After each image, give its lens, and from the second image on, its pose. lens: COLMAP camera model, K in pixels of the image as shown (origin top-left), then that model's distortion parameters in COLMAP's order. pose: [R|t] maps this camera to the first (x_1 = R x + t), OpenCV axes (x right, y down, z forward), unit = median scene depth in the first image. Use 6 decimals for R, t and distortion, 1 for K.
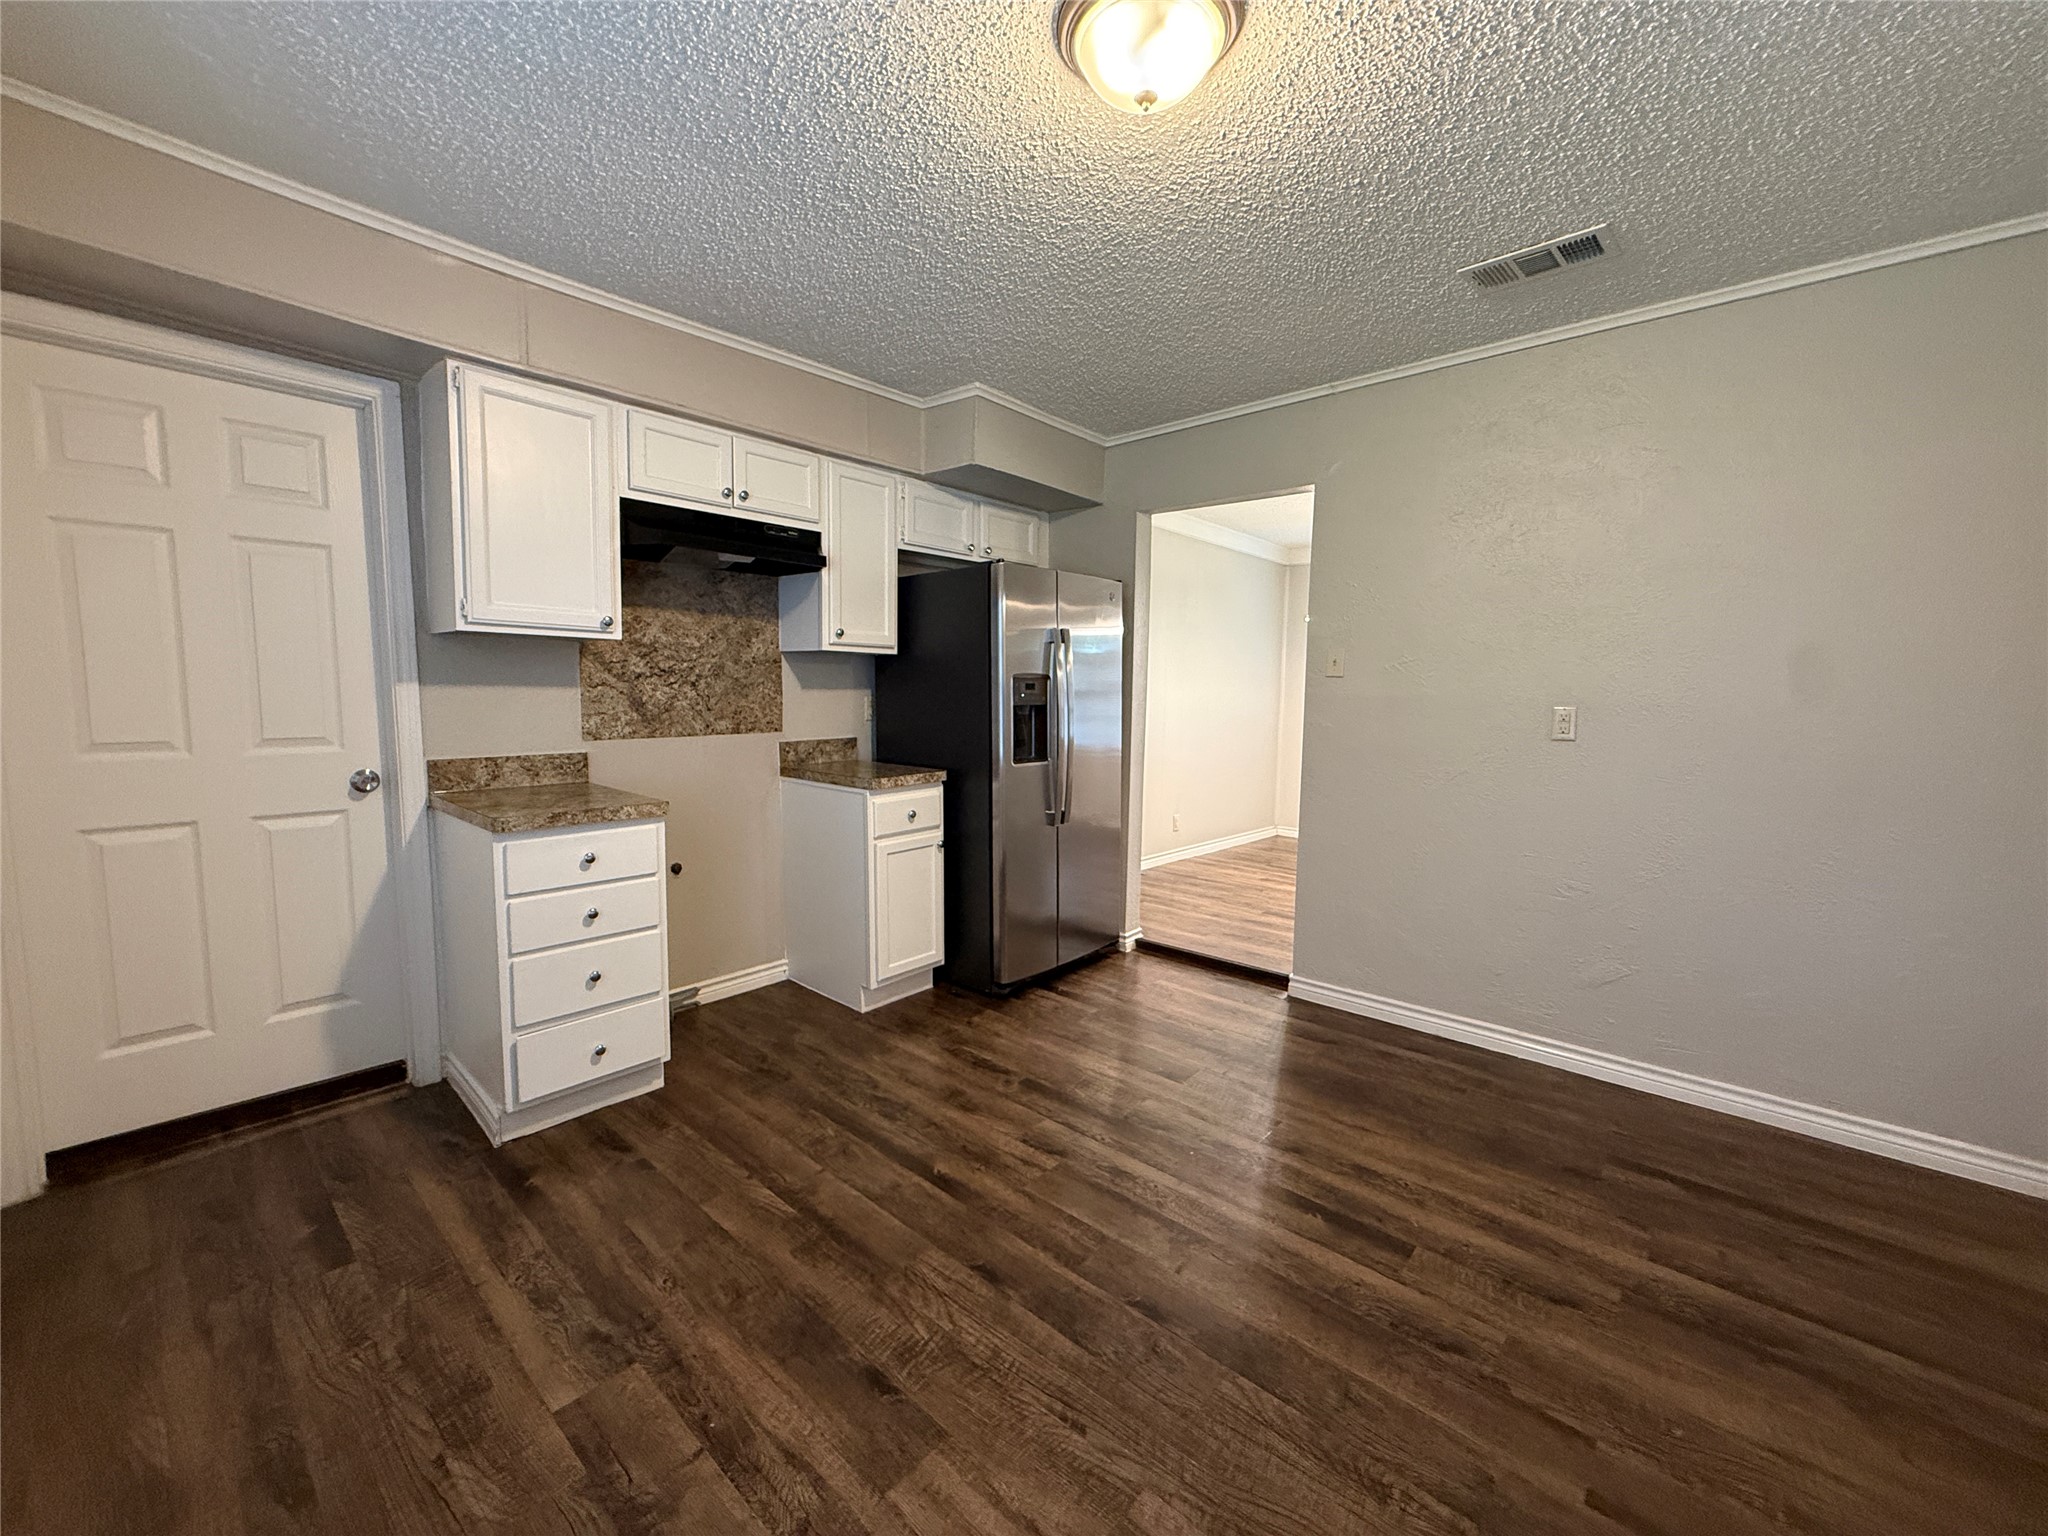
lens RADIAL K [[815.6, 0, 1021.4], [0, 815.6, 765.0], [0, 0, 1]] dist [0.000763, 0.000104]
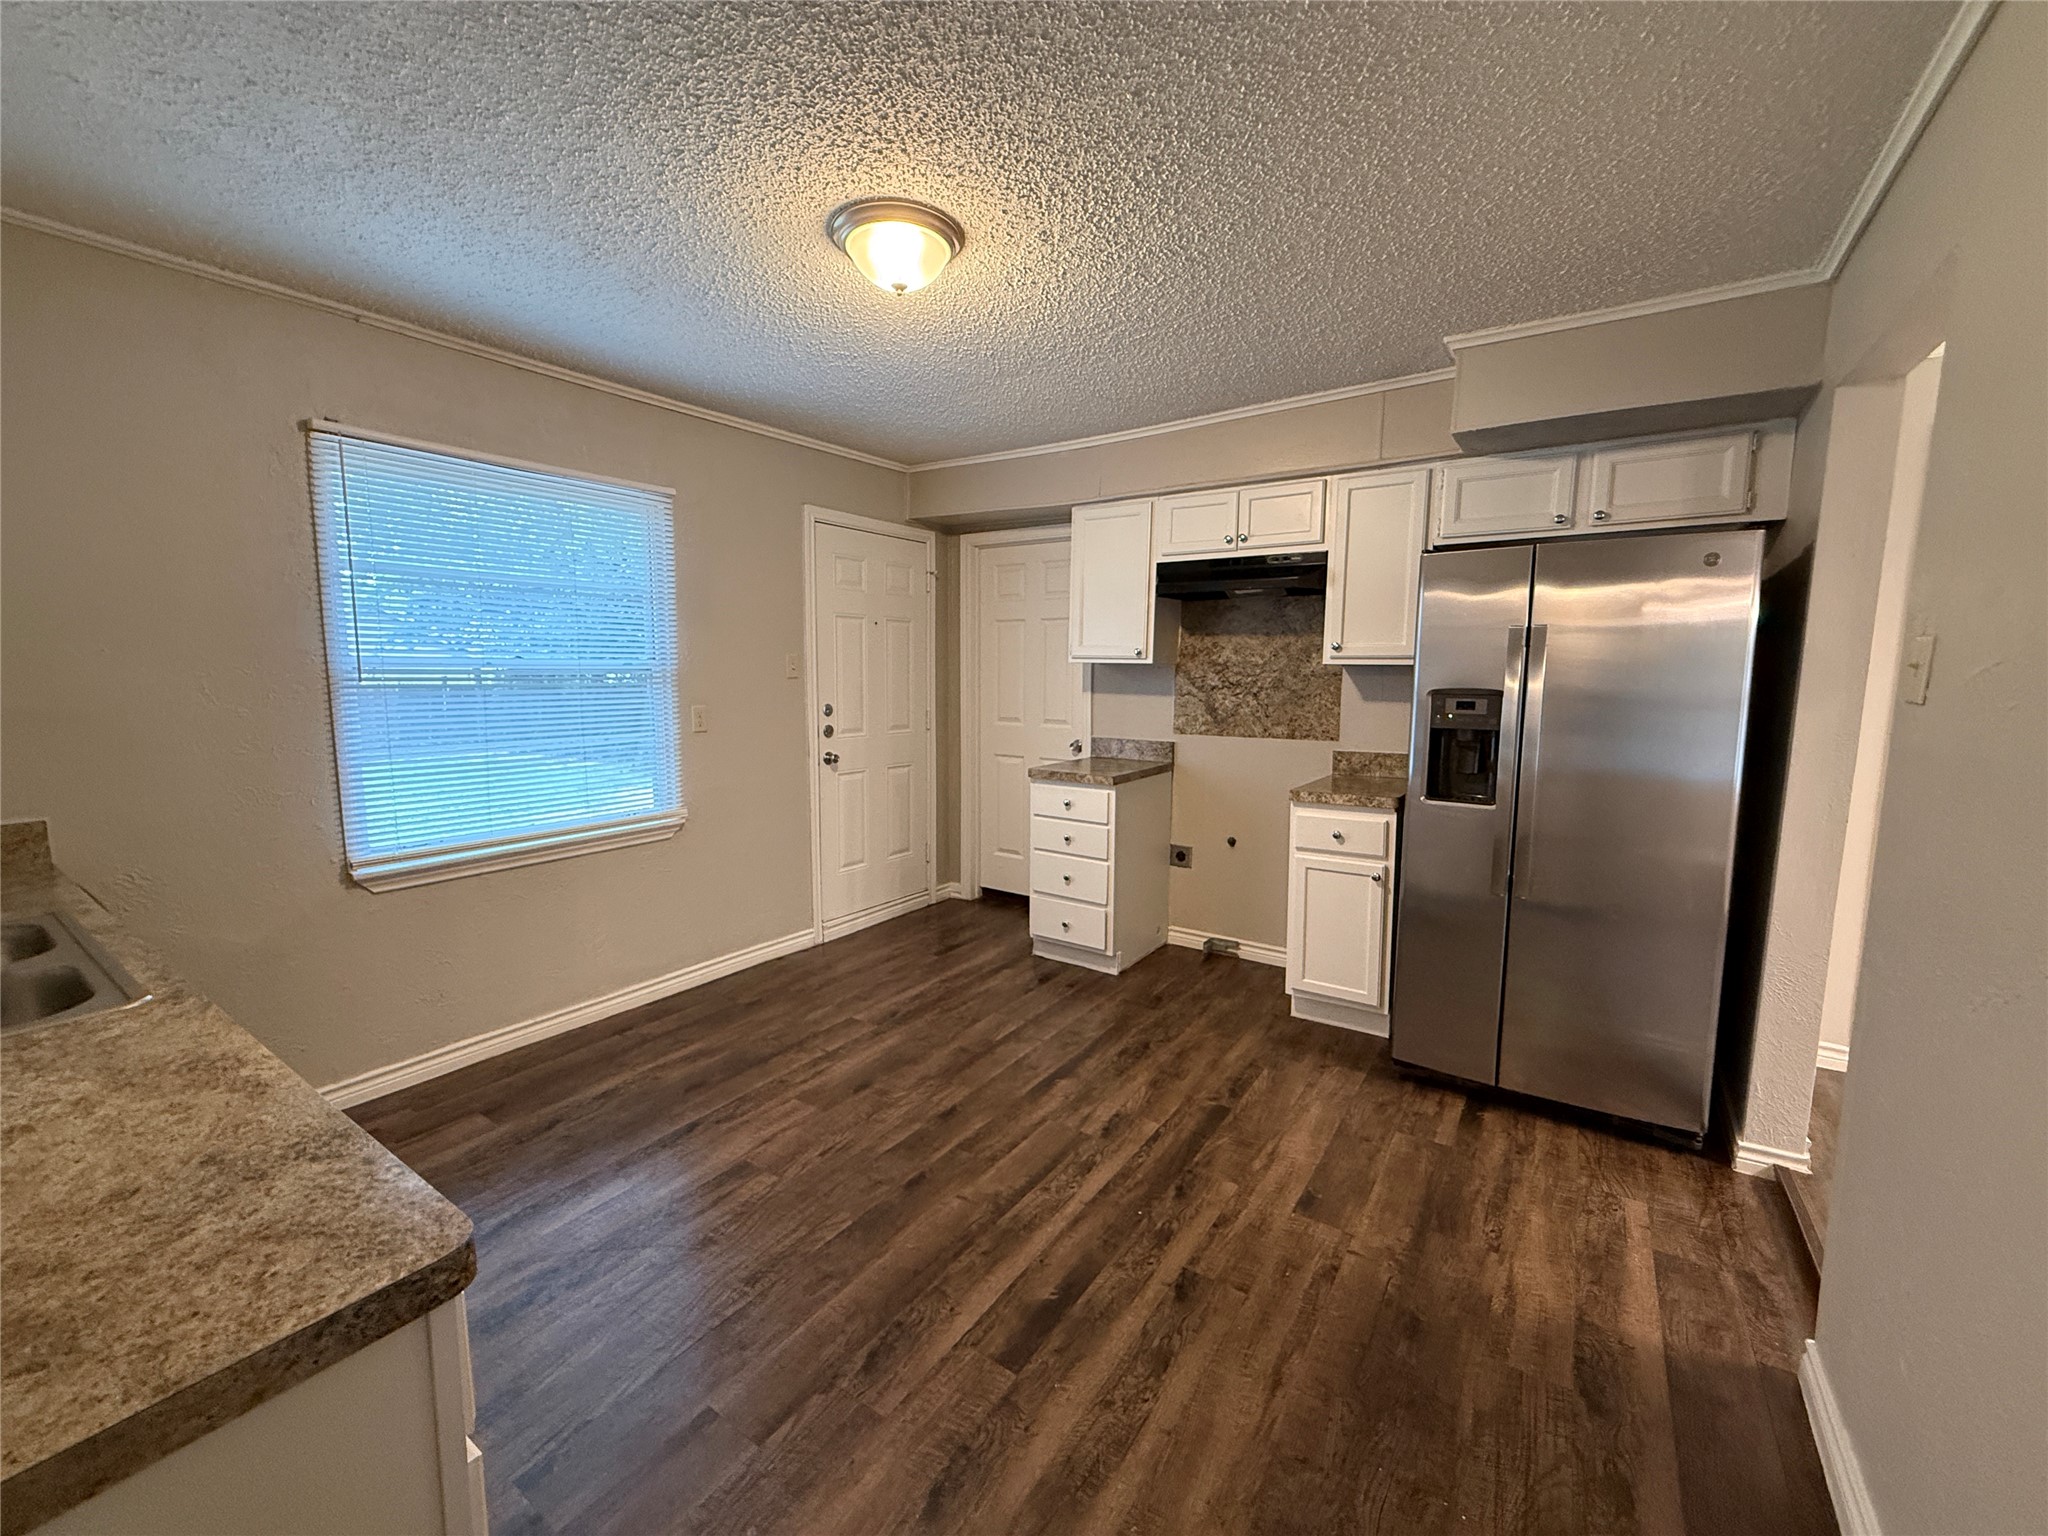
lens RADIAL K [[815.6, 0, 1021.4], [0, 815.6, 765.0], [0, 0, 1]] dist [0.000763, 0.000104]
pose [[0.125763, 0.102961, -0.986703, 0.832367], [-0.100101, 0.990841, 0.090634, -0.077617], [0.986997, 0.087372, 0.134918, 0.552149]]
